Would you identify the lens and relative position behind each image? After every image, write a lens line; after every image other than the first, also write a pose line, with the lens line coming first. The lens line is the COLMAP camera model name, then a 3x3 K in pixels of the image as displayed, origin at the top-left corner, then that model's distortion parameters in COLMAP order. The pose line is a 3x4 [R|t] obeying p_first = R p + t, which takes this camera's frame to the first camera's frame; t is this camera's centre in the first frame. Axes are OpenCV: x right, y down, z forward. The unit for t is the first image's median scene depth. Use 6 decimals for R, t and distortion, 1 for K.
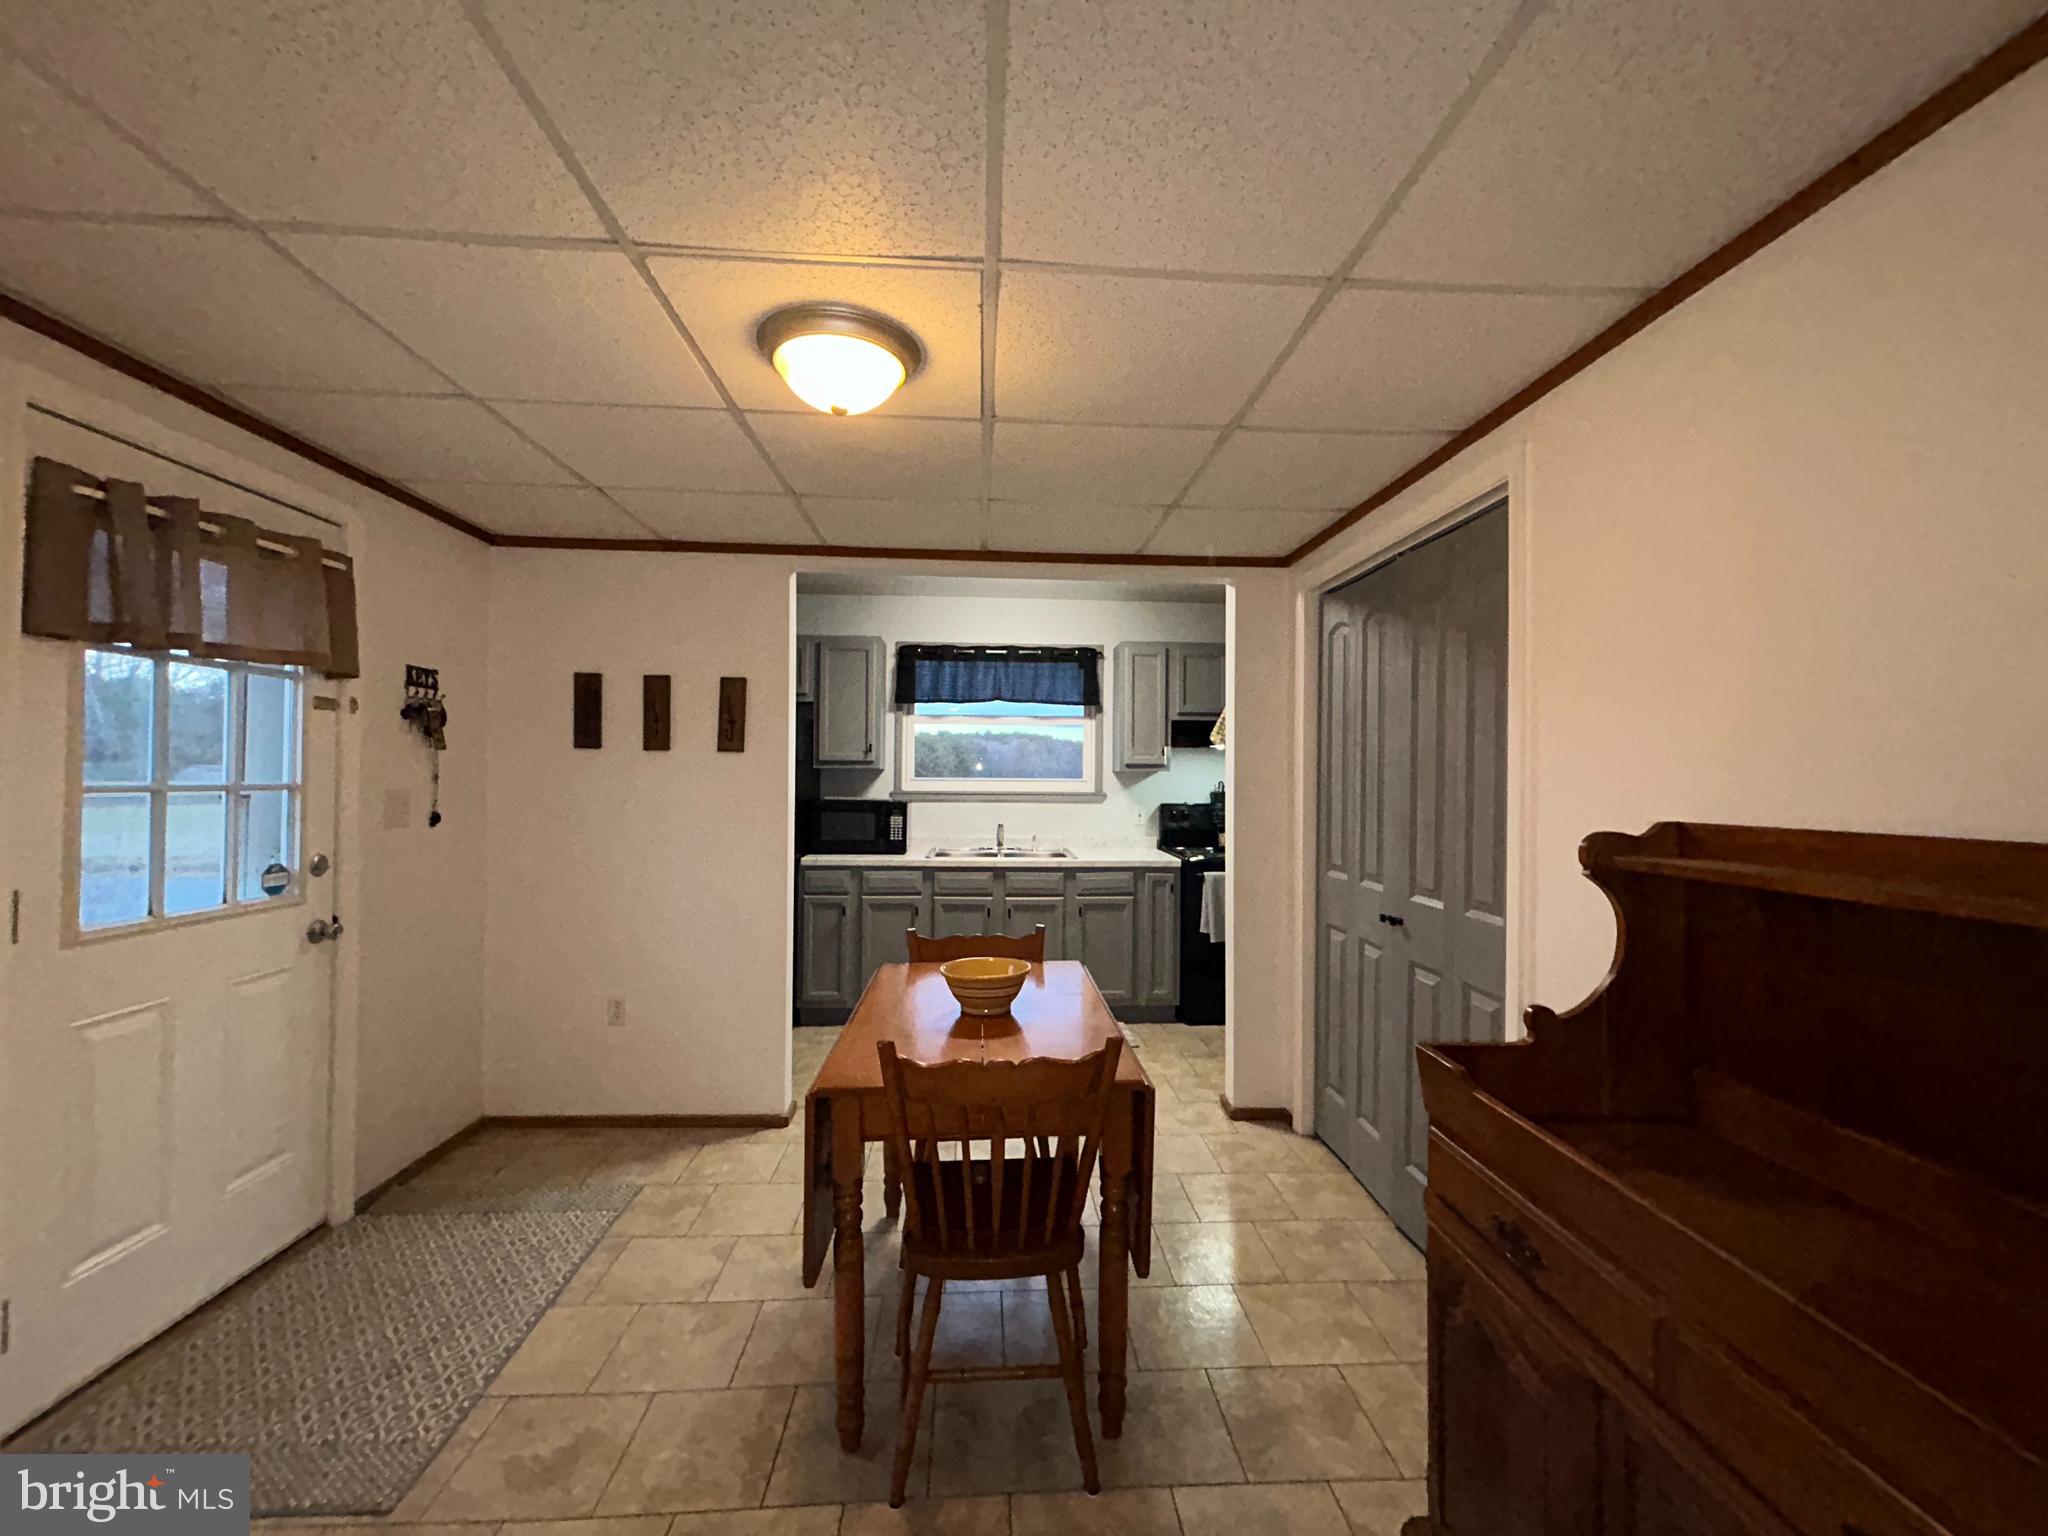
lens RADIAL K [[821.3, 0, 1024.0], [0, 821.3, 768.0], [0, 0, 1]] dist [-0.002328, 0.000946]
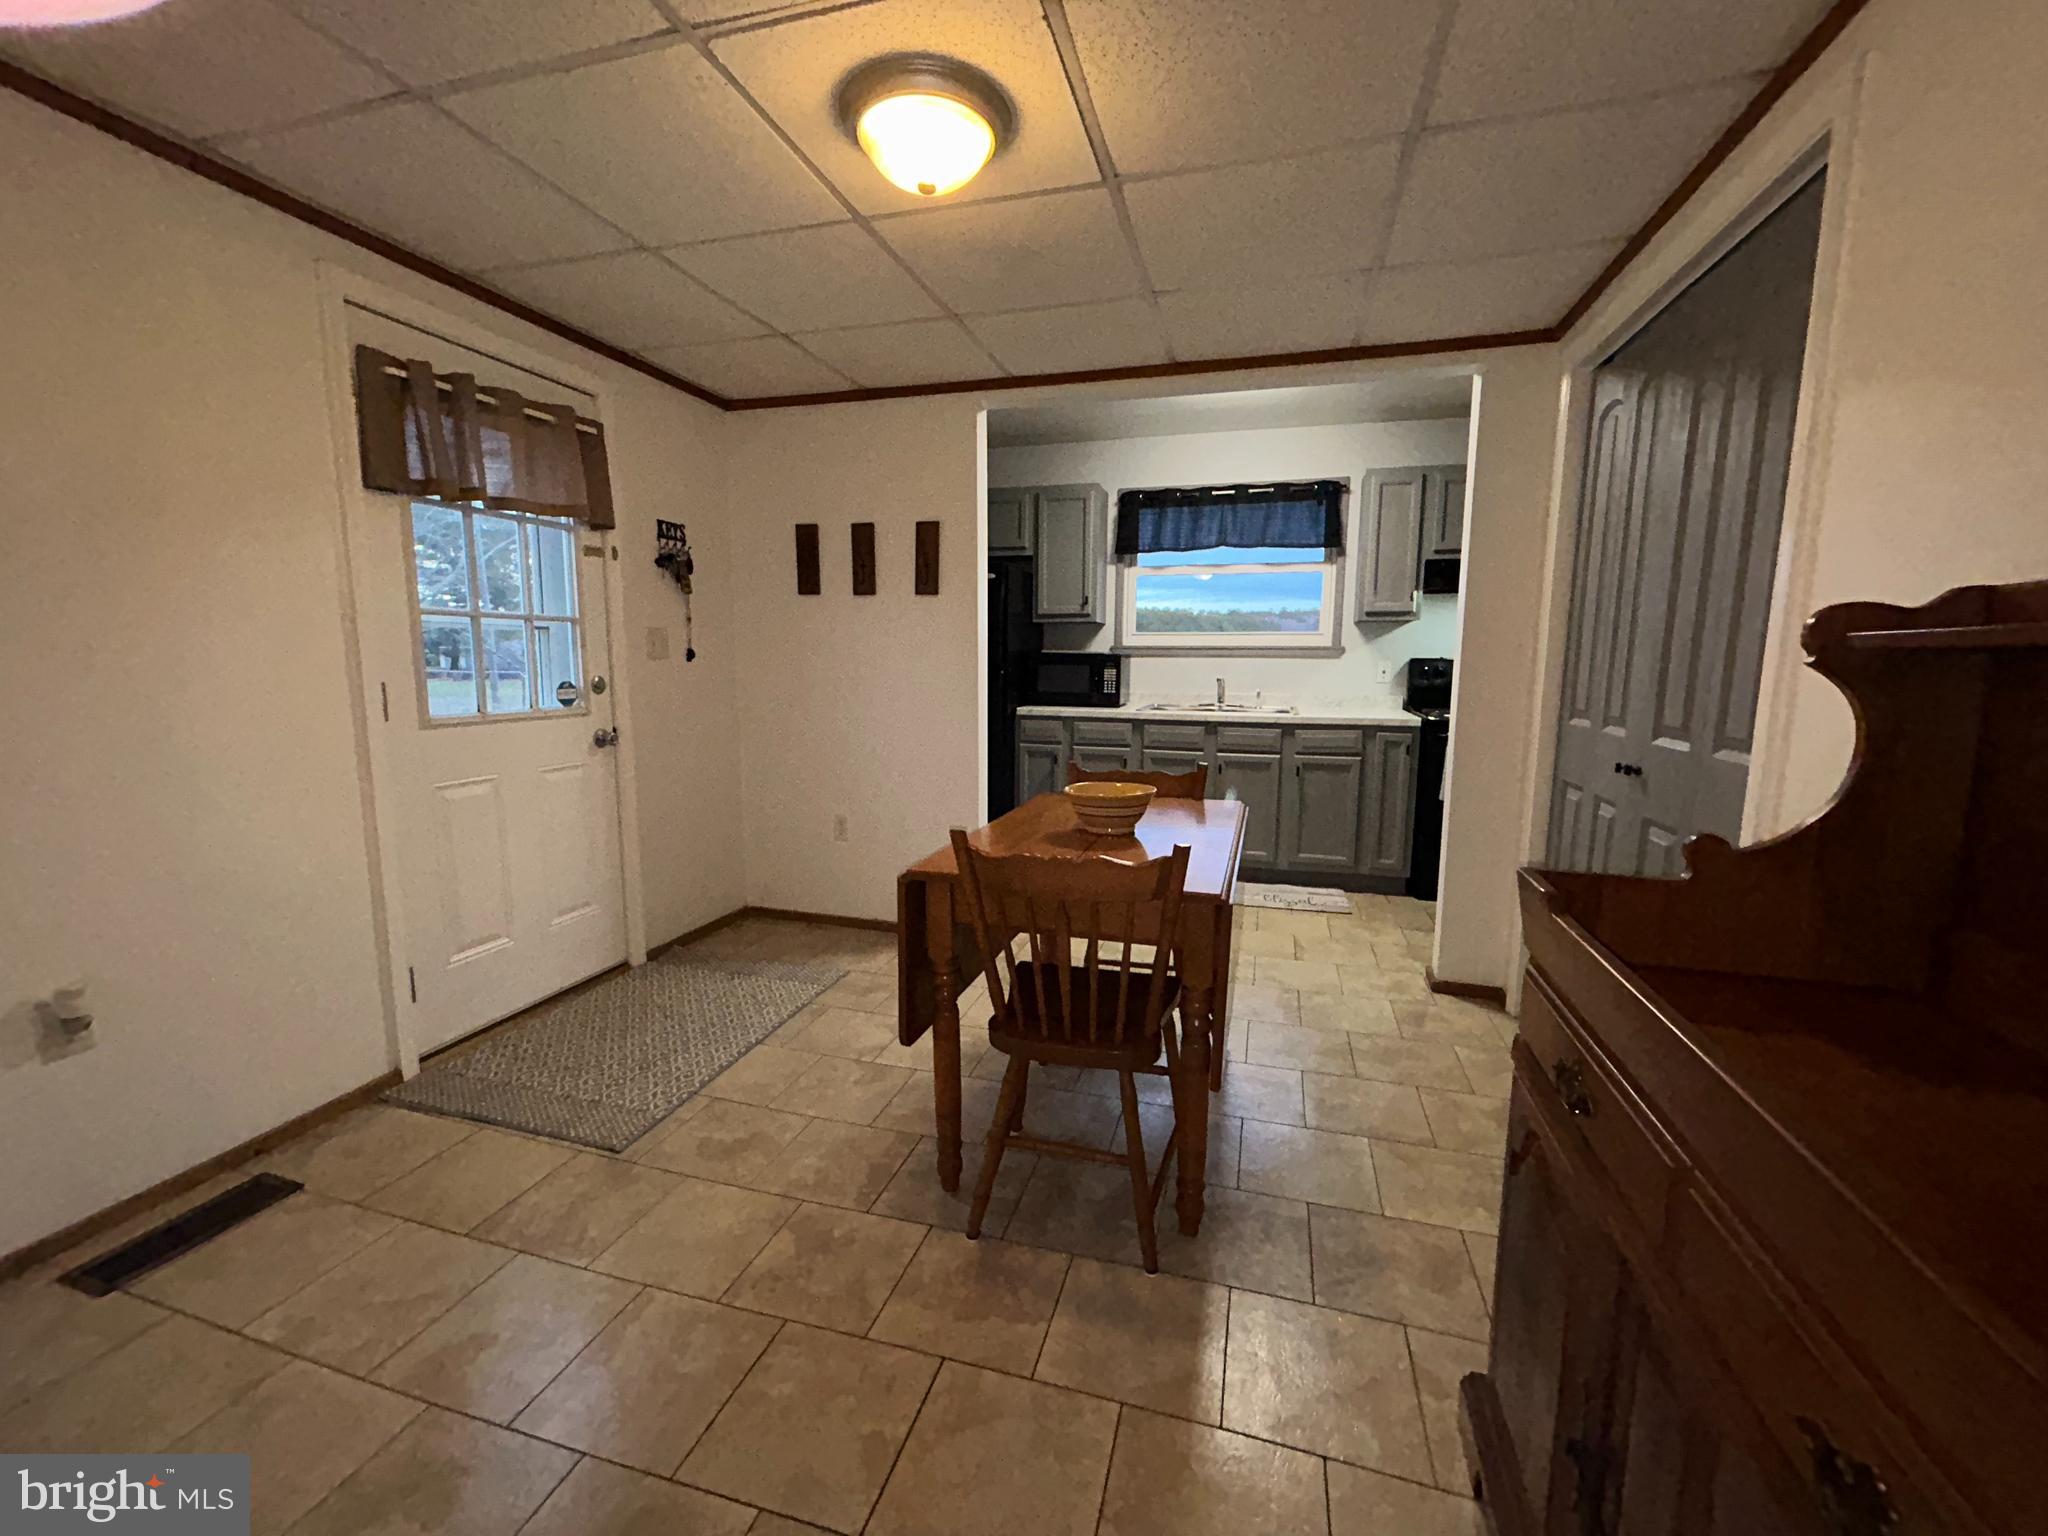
lens RADIAL K [[821.3, 0, 1024.0], [0, 821.3, 768.0], [0, 0, 1]] dist [-0.002328, 0.000946]
pose [[0.941759, 0.043288, -0.333492, 0.153235], [0.005291, 0.989651, 0.143399, 0.063411], [0.336248, -0.136811, 0.931783, 0.040966]]
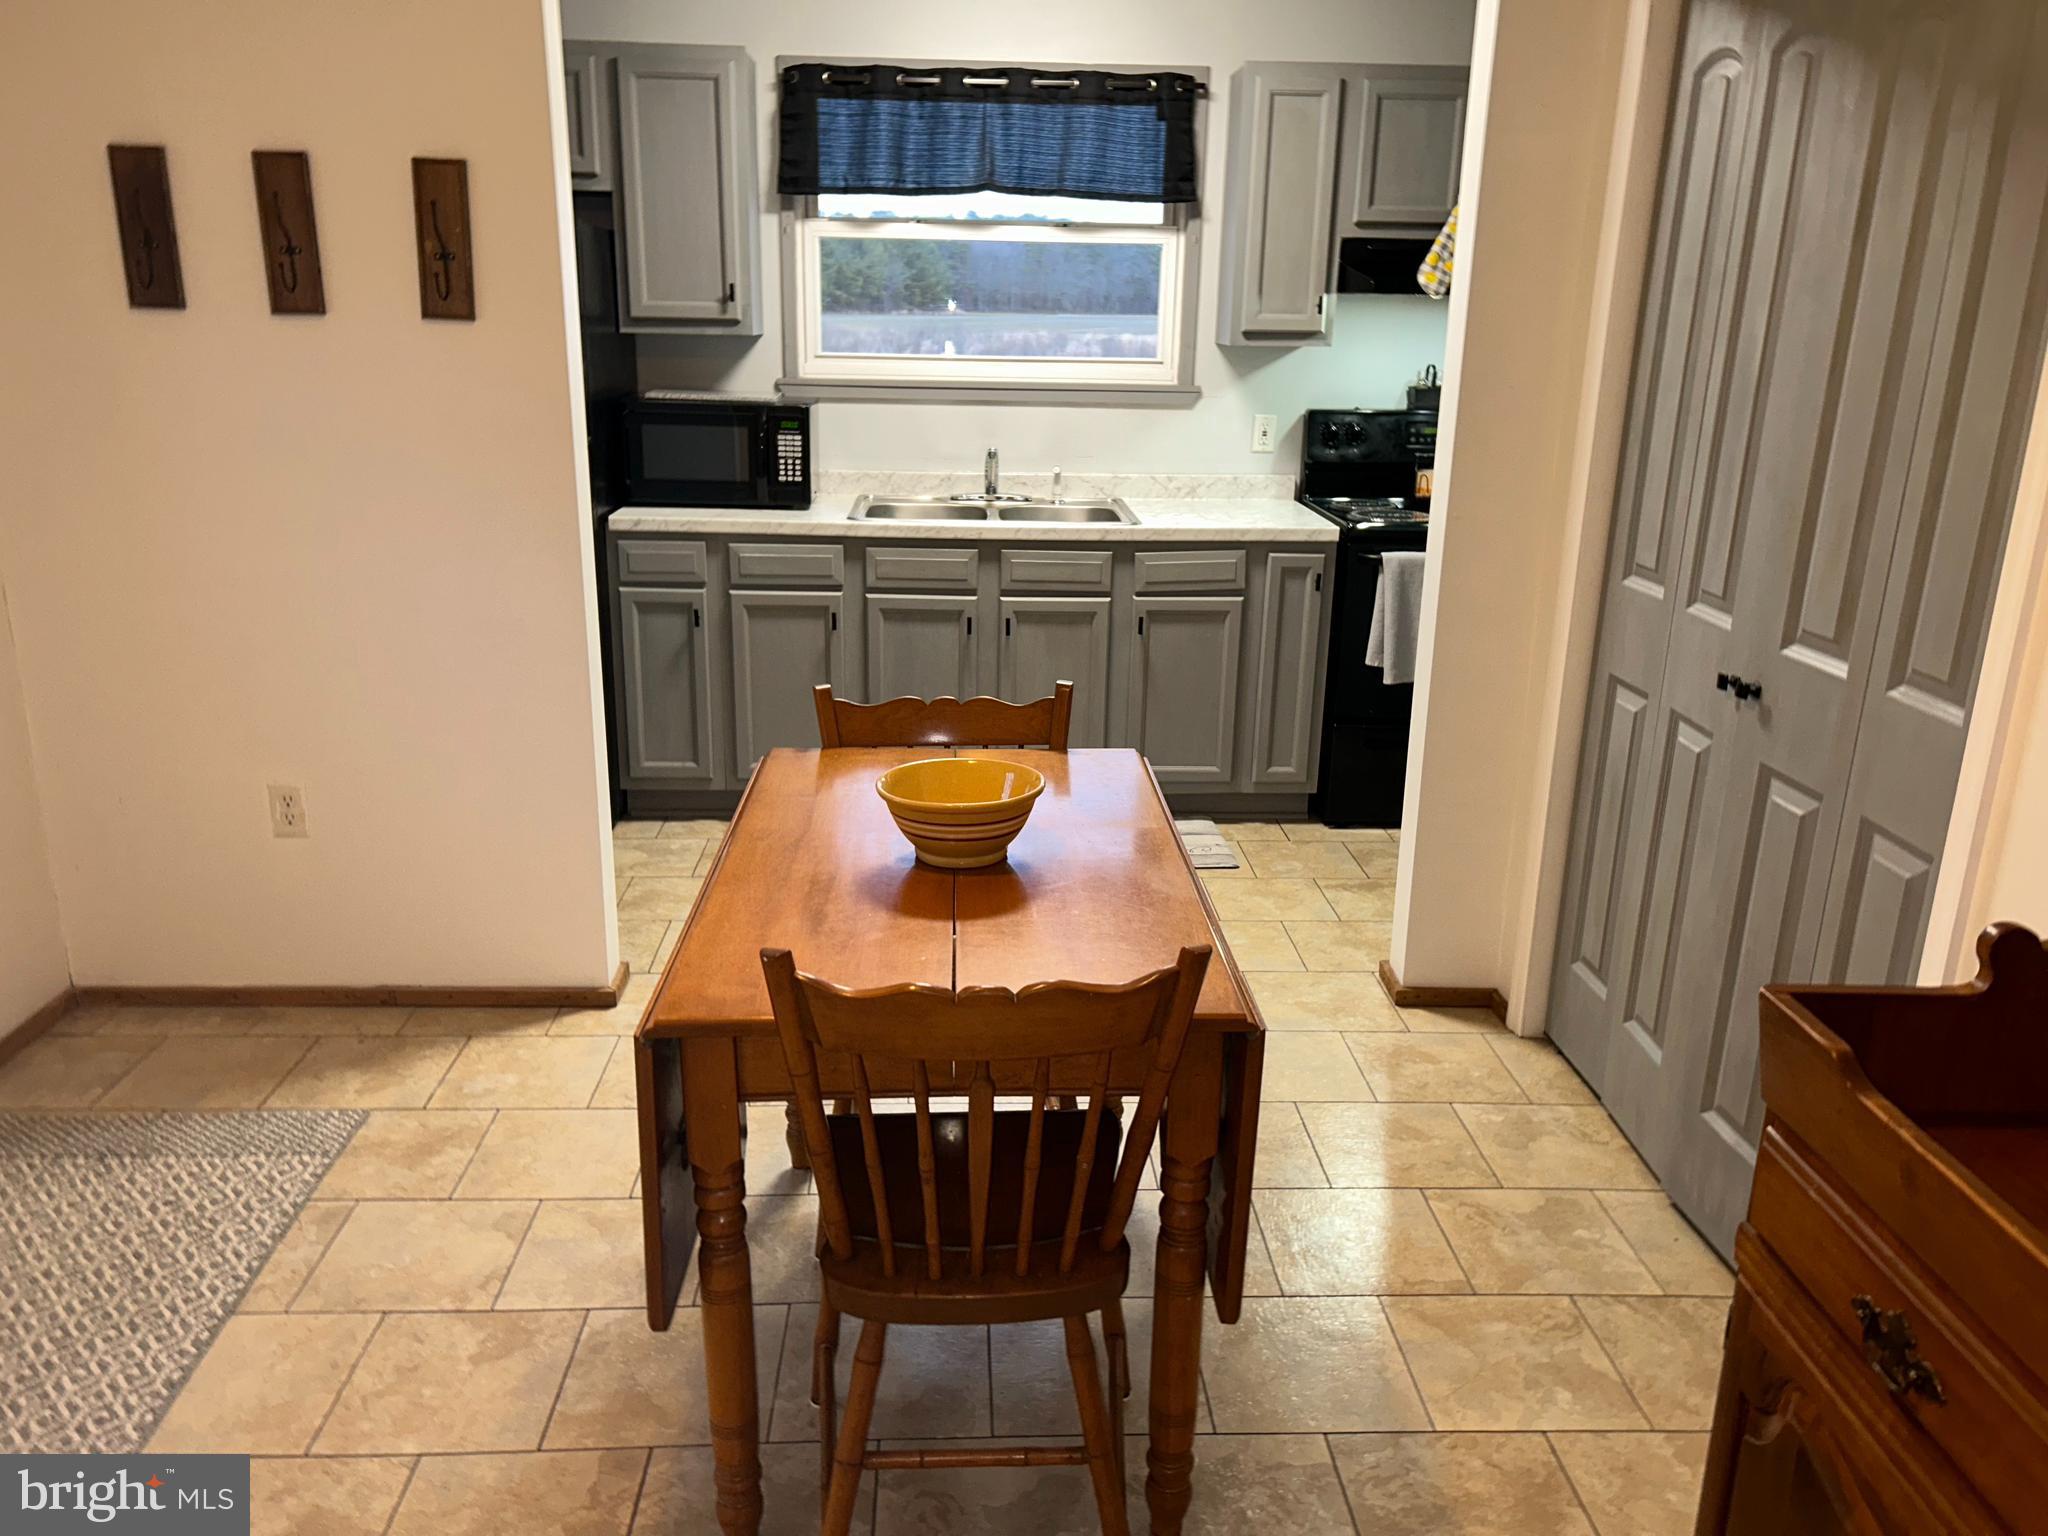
lens RADIAL K [[1533.9, 0, 1016.9], [0, 1533.9, 767.8], [0, 0, 1]] dist [0.071054, -0.093419]
pose [[0.999846, 0.013275, -0.011509, 0.000979], [-0.009292, 0.955499, 0.294848, -0.051092], [0.014911, -0.294696, 0.955475, 0.038018]]
